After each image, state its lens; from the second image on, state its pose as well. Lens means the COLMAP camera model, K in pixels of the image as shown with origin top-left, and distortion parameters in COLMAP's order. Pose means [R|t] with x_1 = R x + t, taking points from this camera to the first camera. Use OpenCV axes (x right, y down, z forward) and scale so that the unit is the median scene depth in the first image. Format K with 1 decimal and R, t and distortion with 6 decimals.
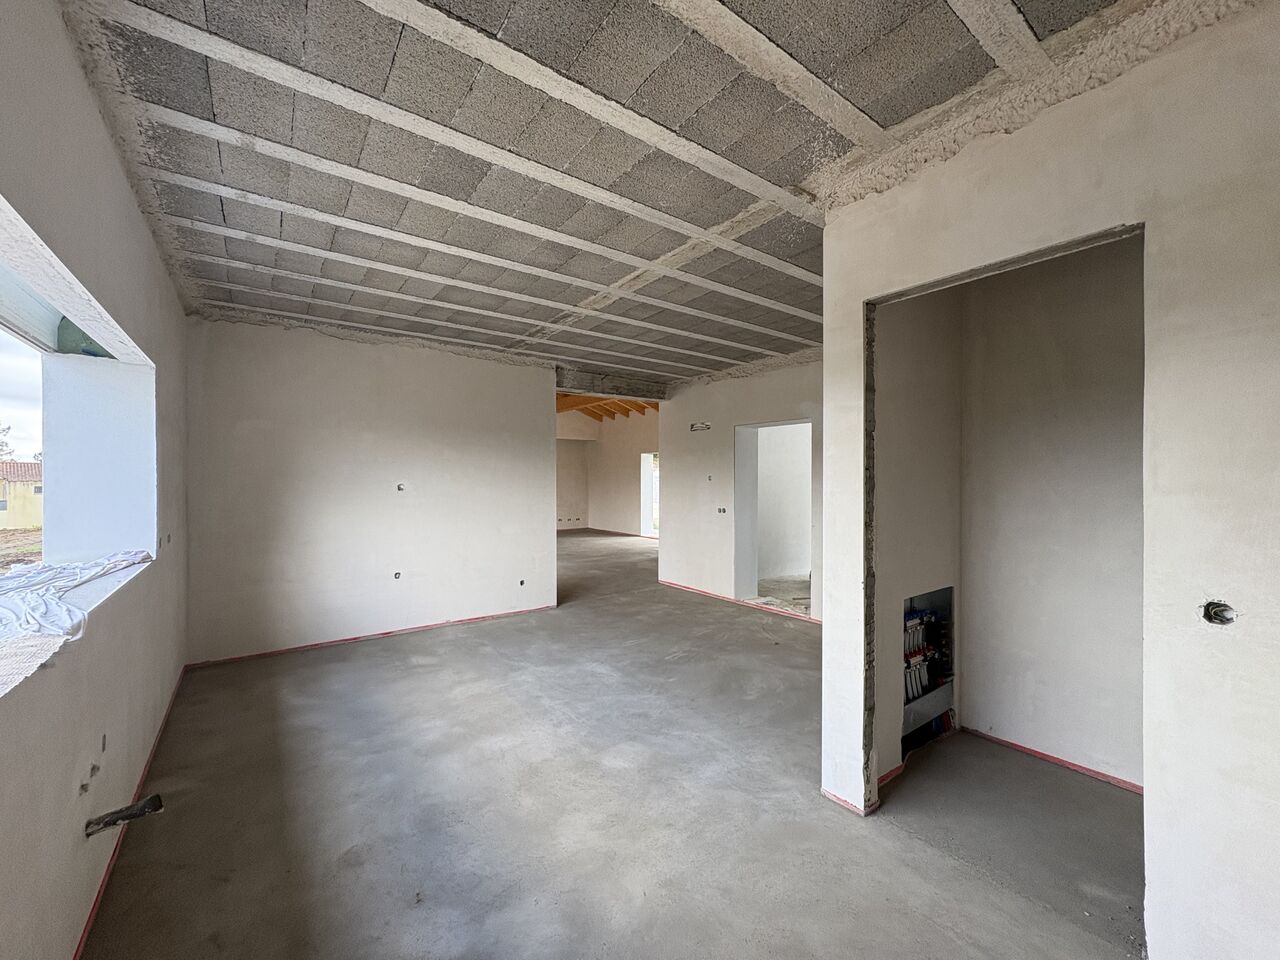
lens RADIAL K [[507.4, 0, 638.7], [0, 507.4, 480.9], [0, 0, 1]] dist [0.000744, 0.000334]
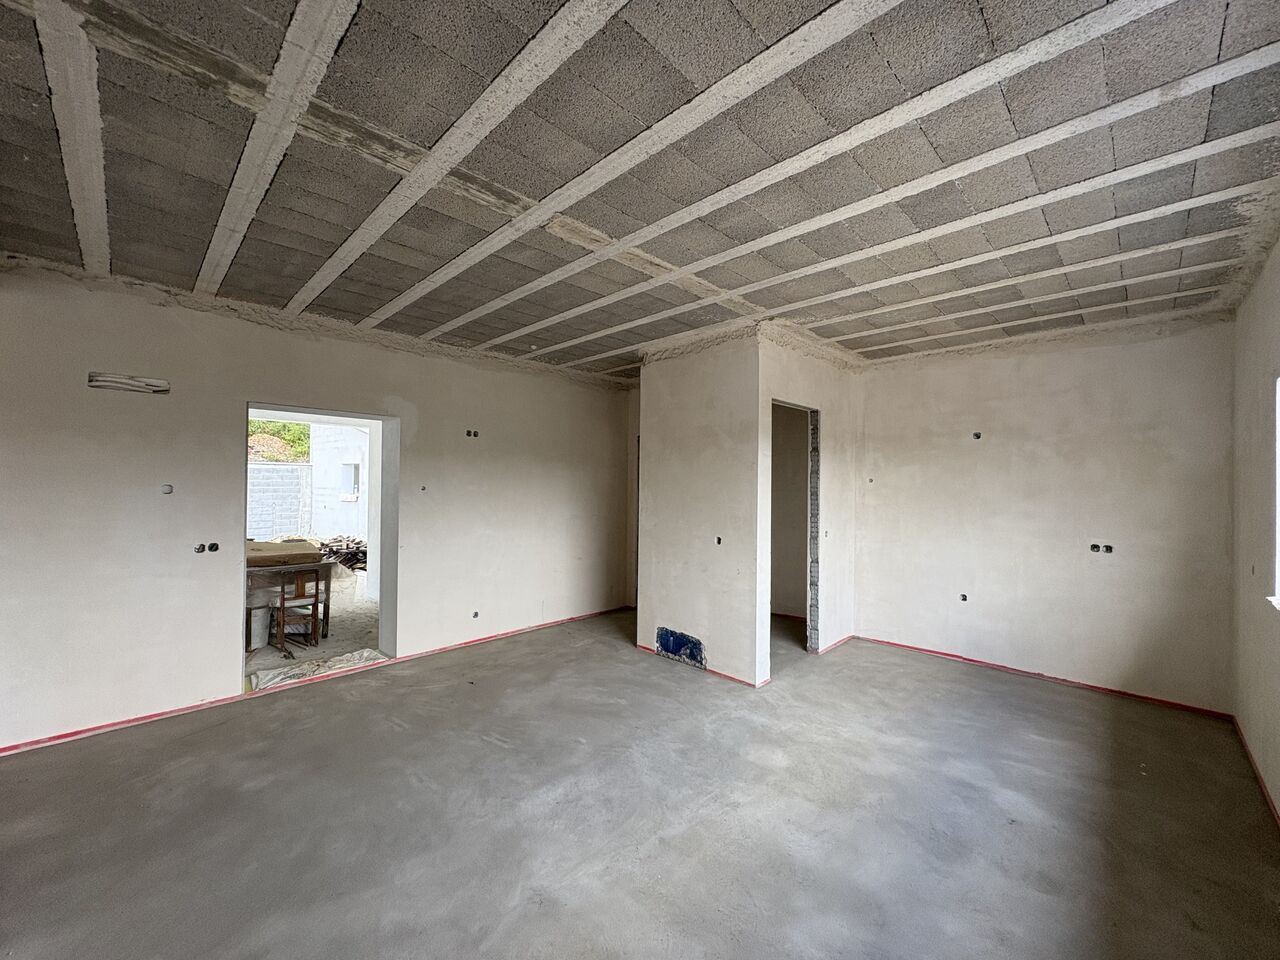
lens RADIAL K [[507.4, 0, 638.7], [0, 507.4, 480.9], [0, 0, 1]] dist [0.000744, 0.000334]
pose [[-0.150556, 0.003491, 0.988595, -0.765214], [-0.006754, 0.999967, -0.004559, -0.026211], [-0.988578, -0.007363, -0.150527, 1.038606]]
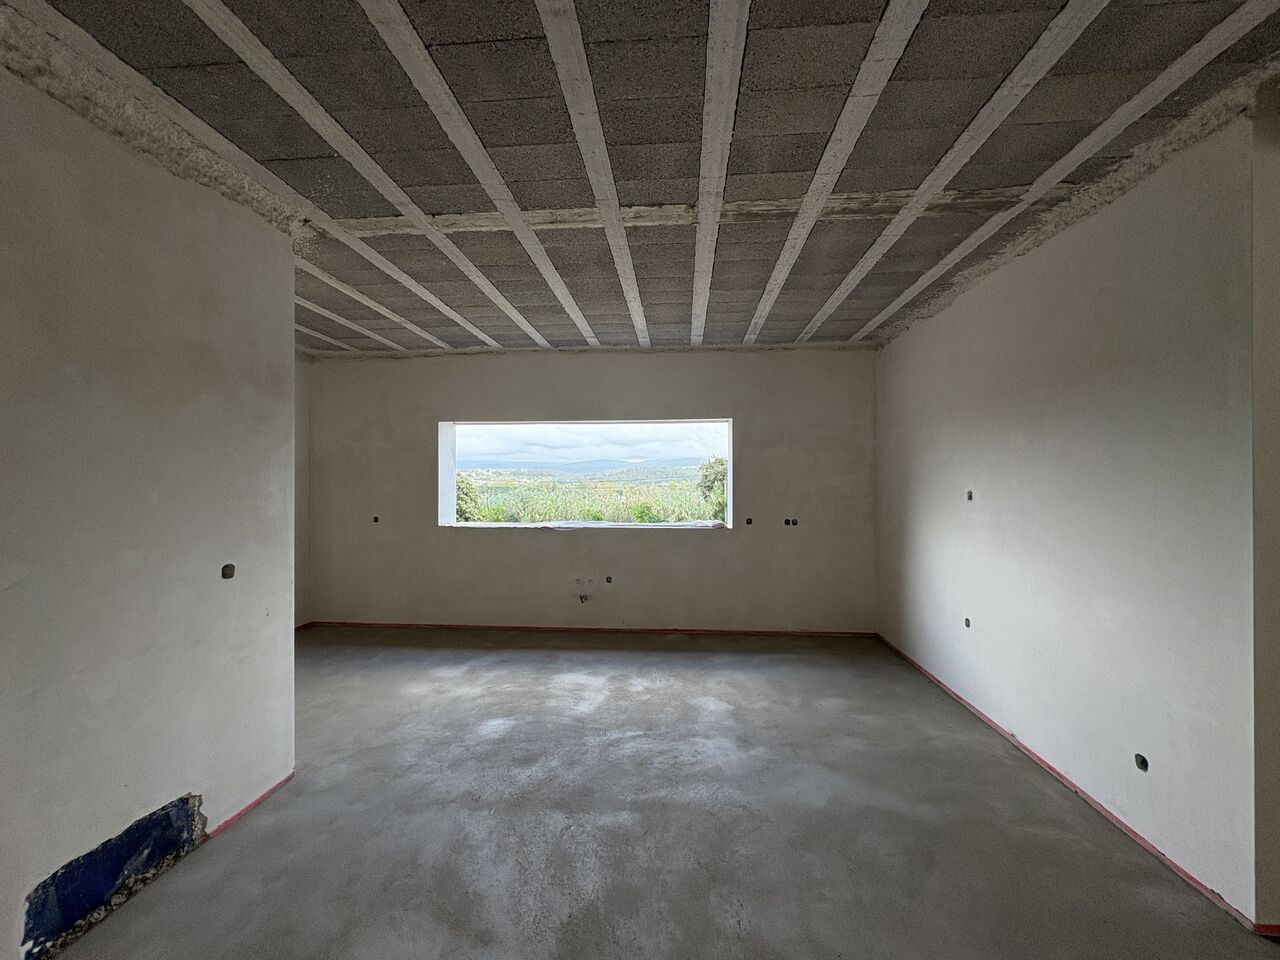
lens RADIAL K [[507.4, 0, 638.7], [0, 507.4, 480.9], [0, 0, 1]] dist [0.000744, 0.000334]
pose [[-0.659831, -0.001033, -0.751413, 0.441854], [-0.003179, 0.999994, 0.001417, -0.008388], [0.751407, 0.003323, -0.659831, 1.443947]]
